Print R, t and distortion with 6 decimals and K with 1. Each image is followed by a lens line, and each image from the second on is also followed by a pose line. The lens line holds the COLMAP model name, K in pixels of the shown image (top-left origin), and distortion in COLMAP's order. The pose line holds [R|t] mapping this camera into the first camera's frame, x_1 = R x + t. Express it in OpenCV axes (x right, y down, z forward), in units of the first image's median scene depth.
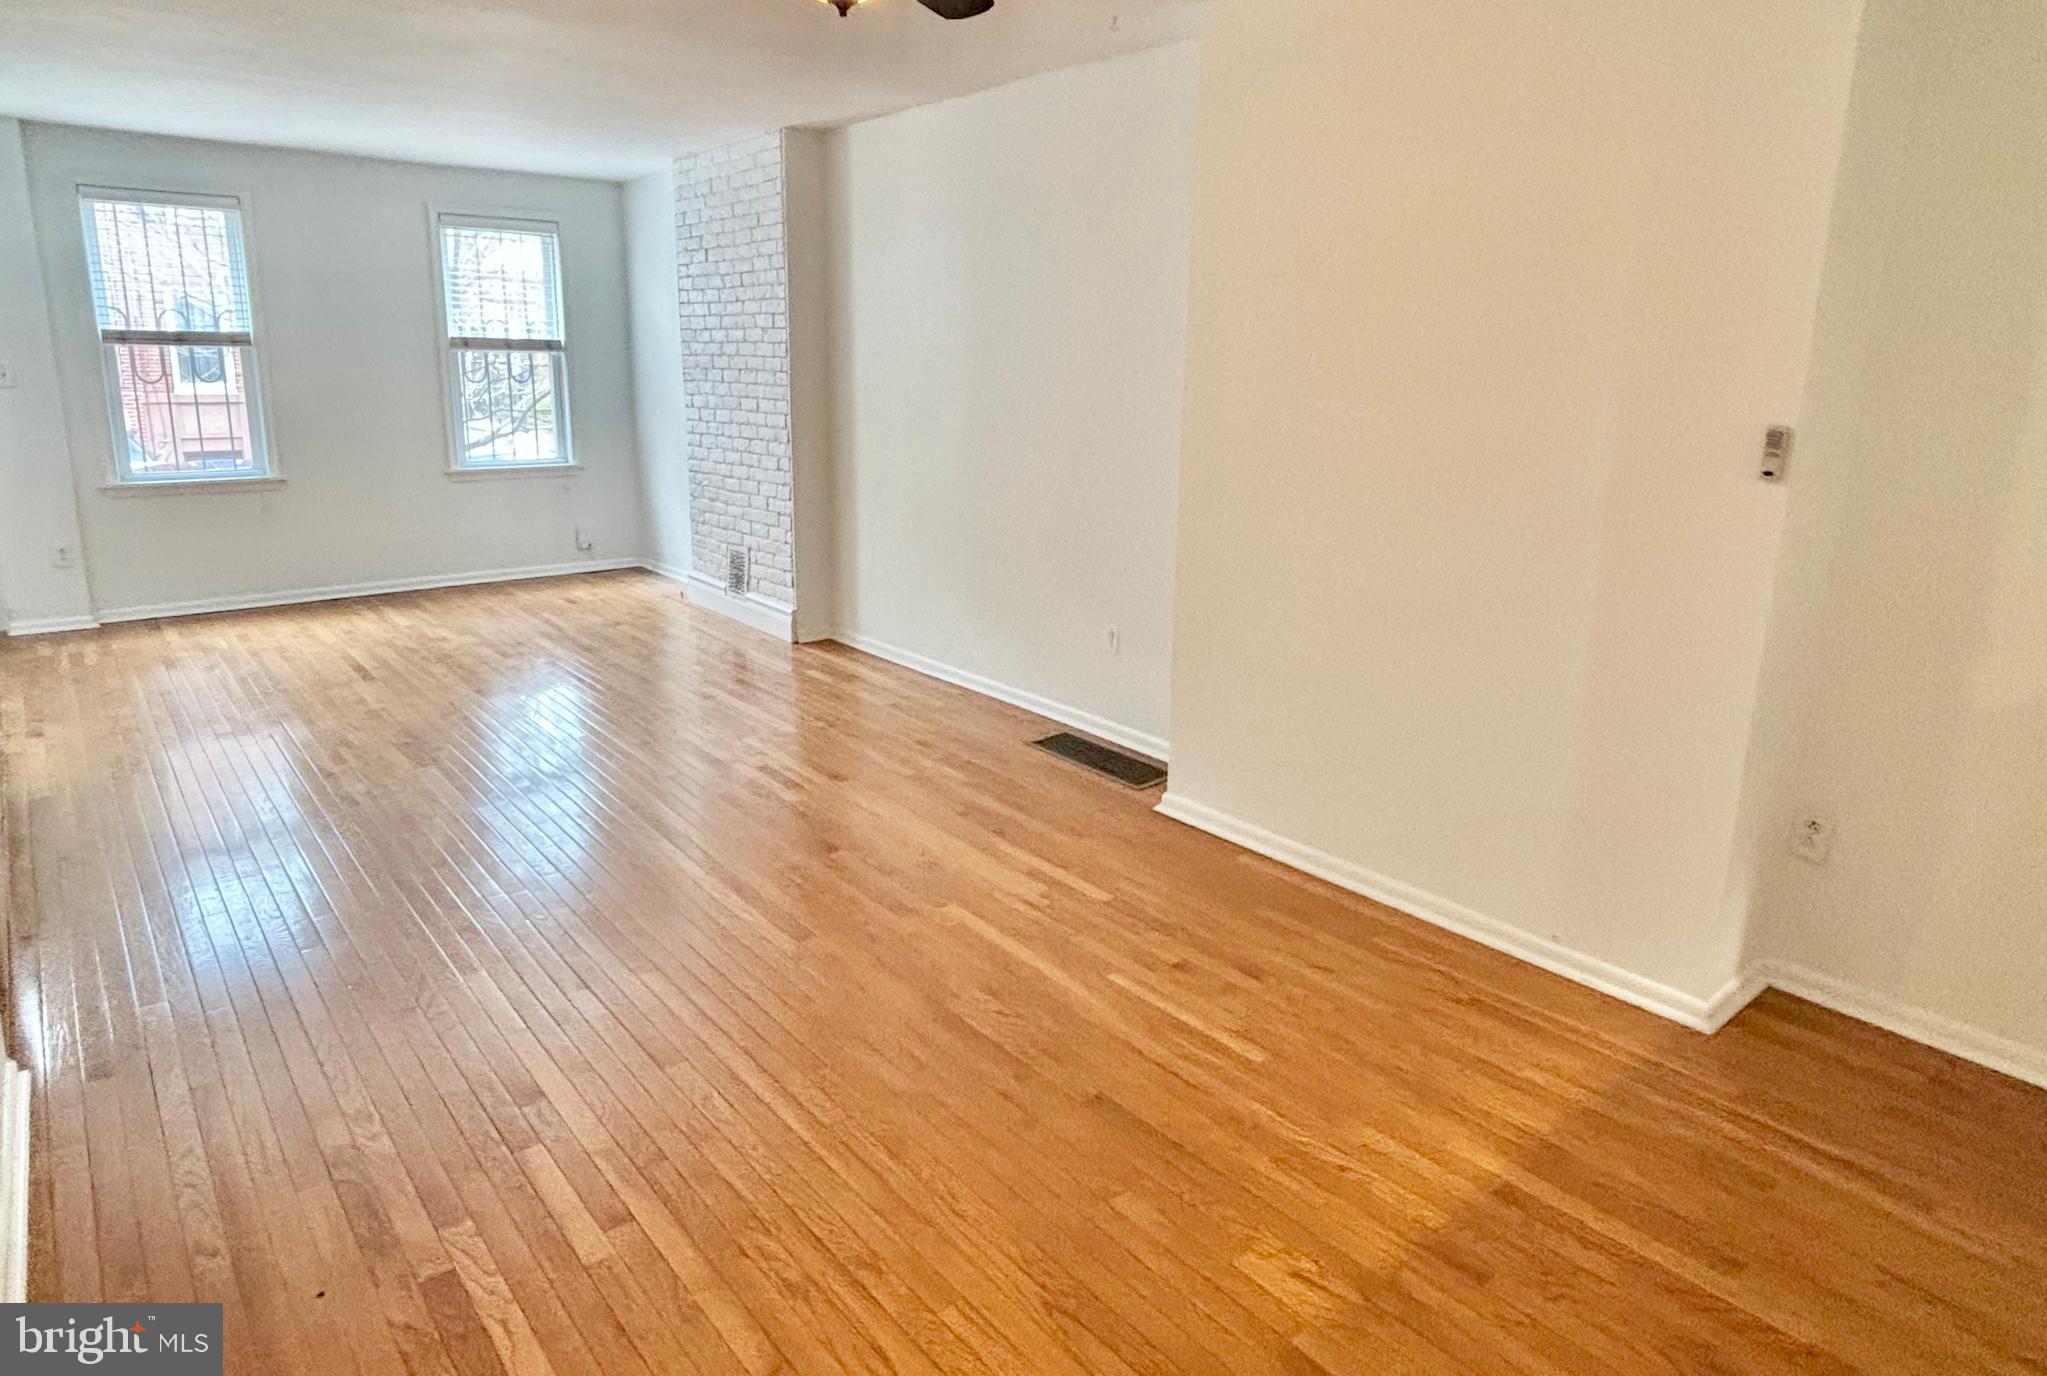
lens RADIAL K [[1208.7, 0, 1039.7], [0, 1208.7, 607.4], [0, 0, 1]] dist [-0.000467, -0.008383]
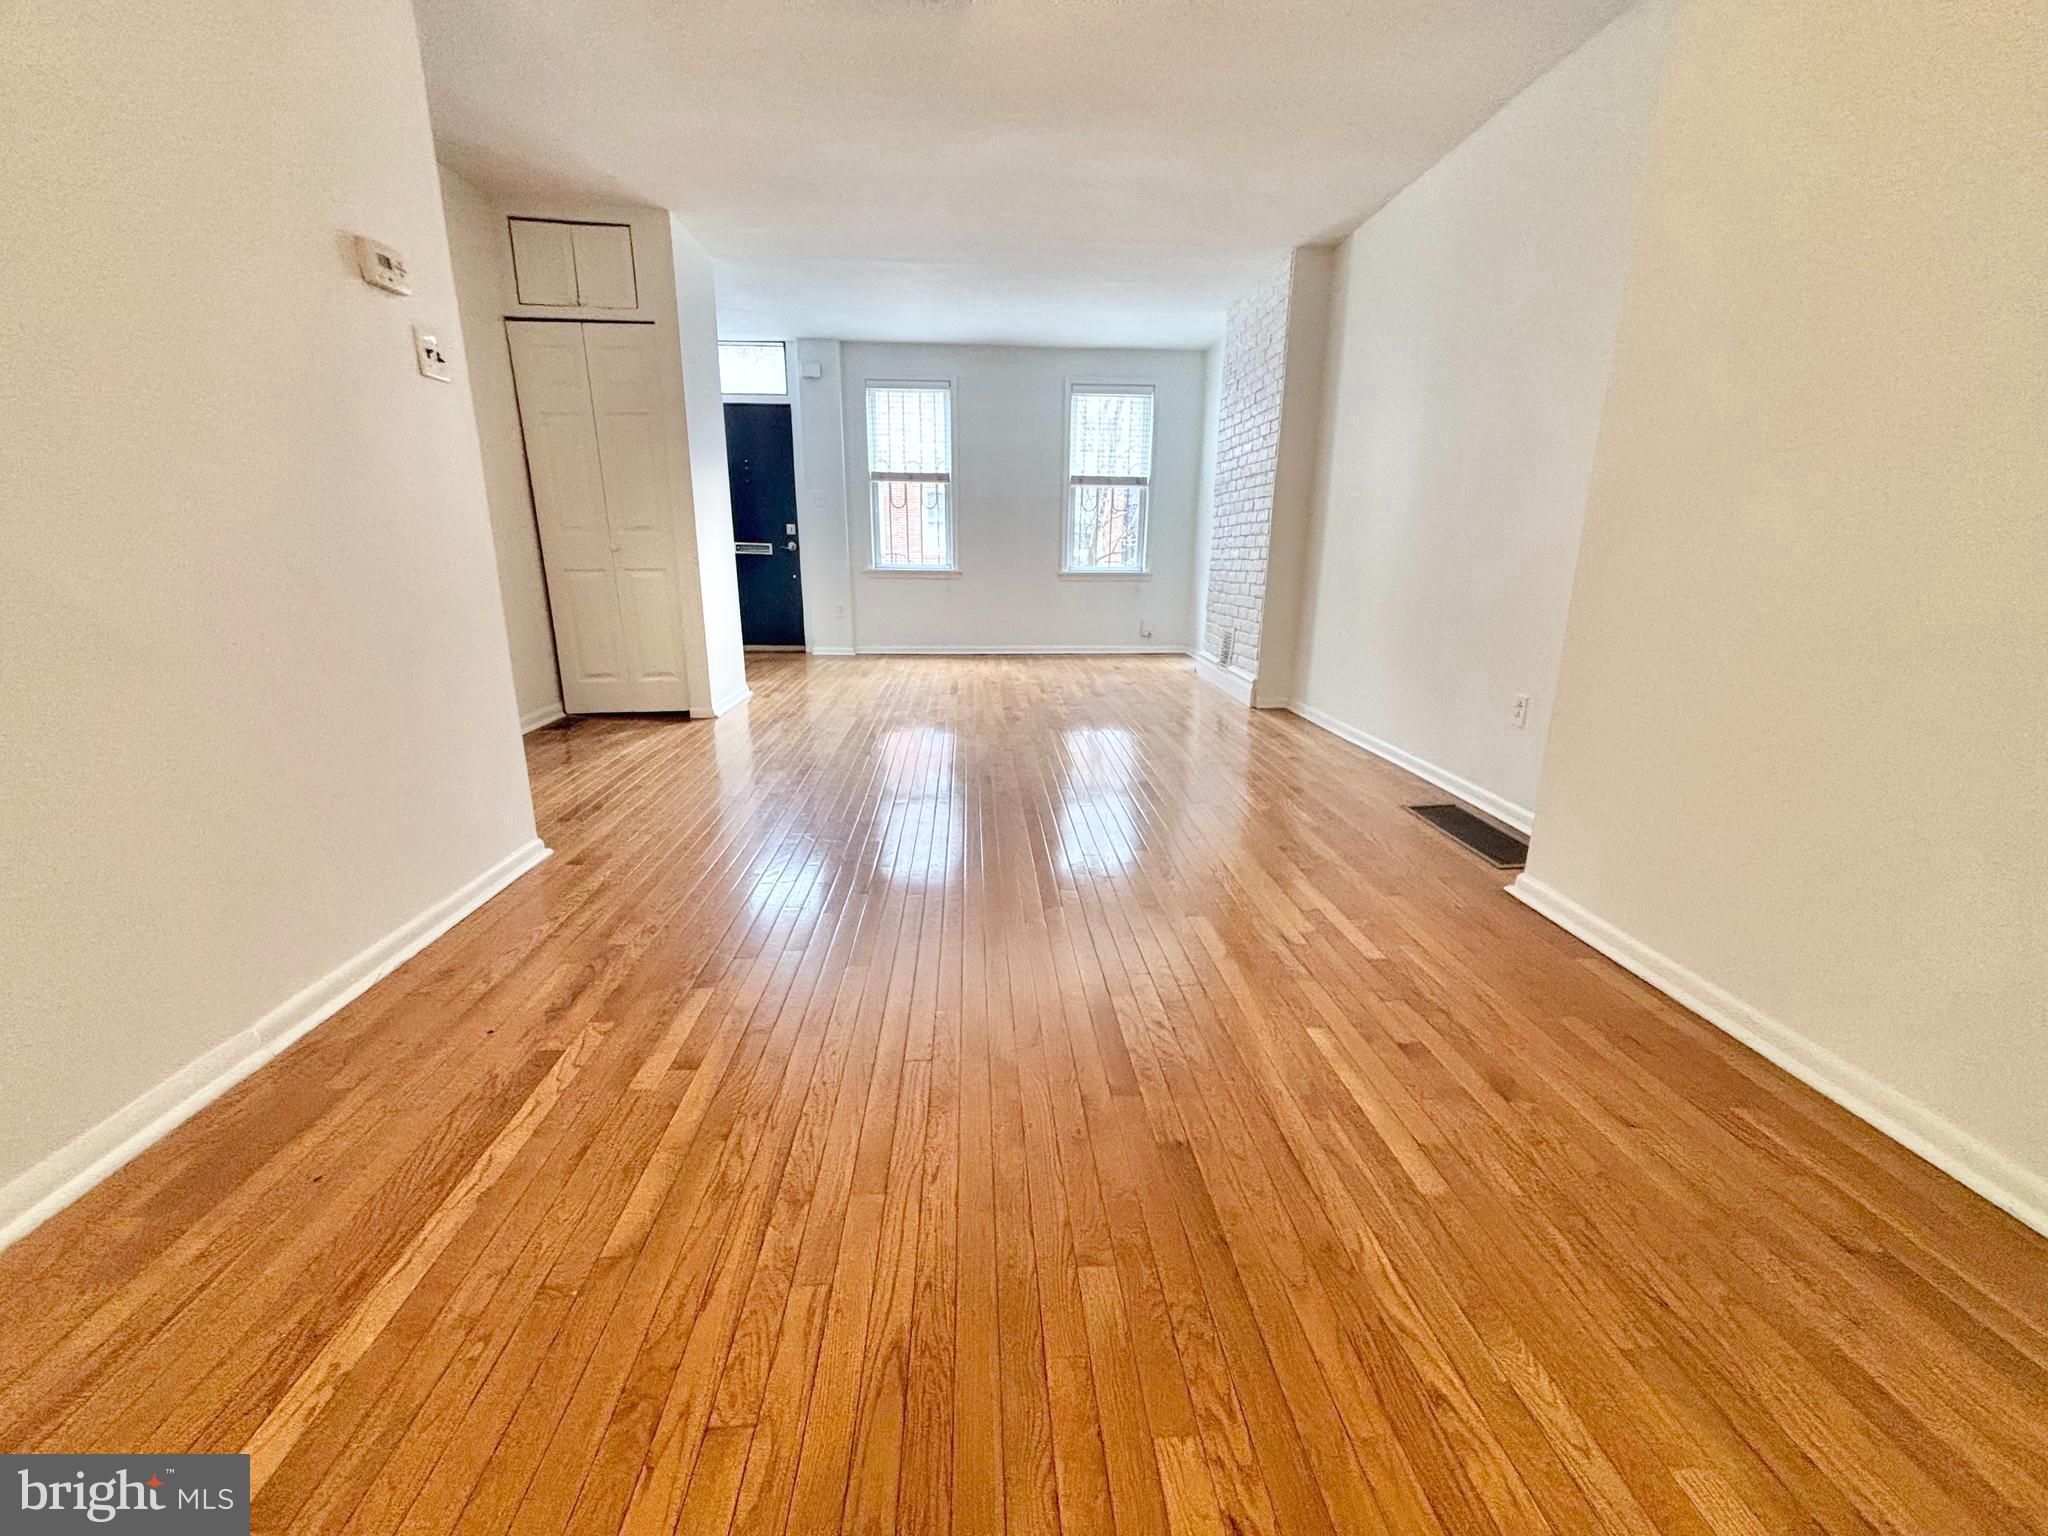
lens RADIAL K [[856.2, 0, 1008.6], [0, 856.2, 763.1], [0, 0, 1]] dist [-0.001674, -0.002965]
pose [[0.795823, 0.144093, -0.588136, 0.161066], [-0.122208, 0.989508, 0.077066, 0.072497], [0.593070, 0.010544, 0.805082, 0.284789]]
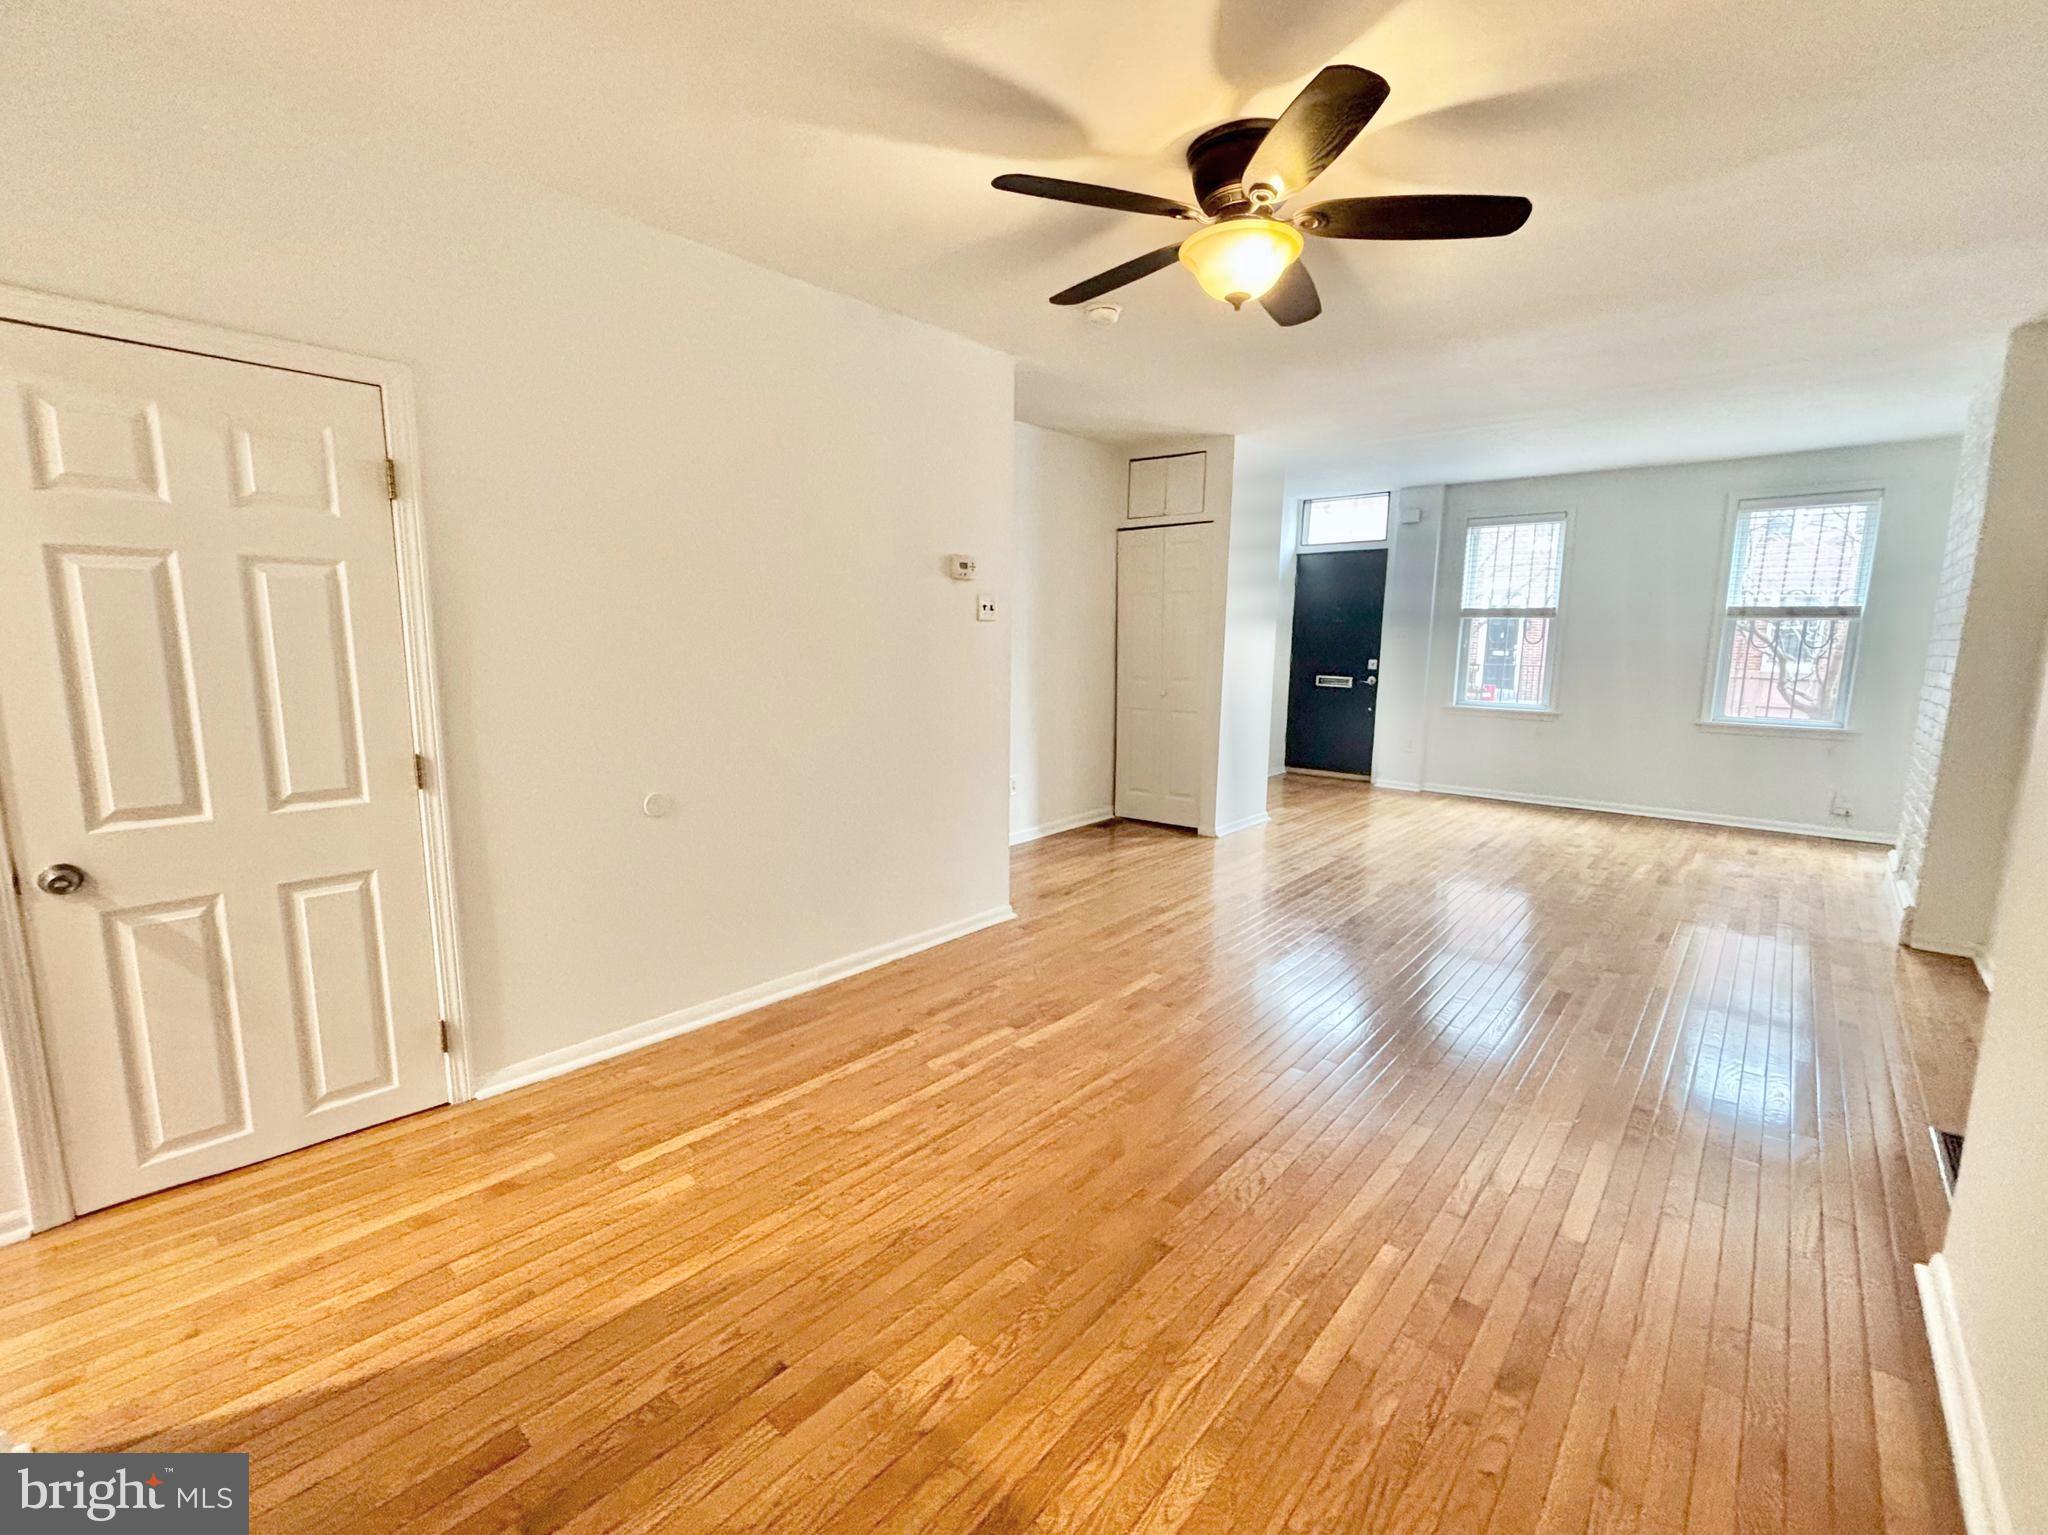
lens RADIAL K [[856.2, 0, 985.7], [0, 856.2, 770.5], [0, 0, 1]] dist [-0.001674, -0.002965]
pose [[0.119569, 0.144055, -0.982319, 0.445515], [-0.206547, 0.971379, 0.117309, -0.040158], [0.971103, 0.188869, 0.145901, 0.404757]]
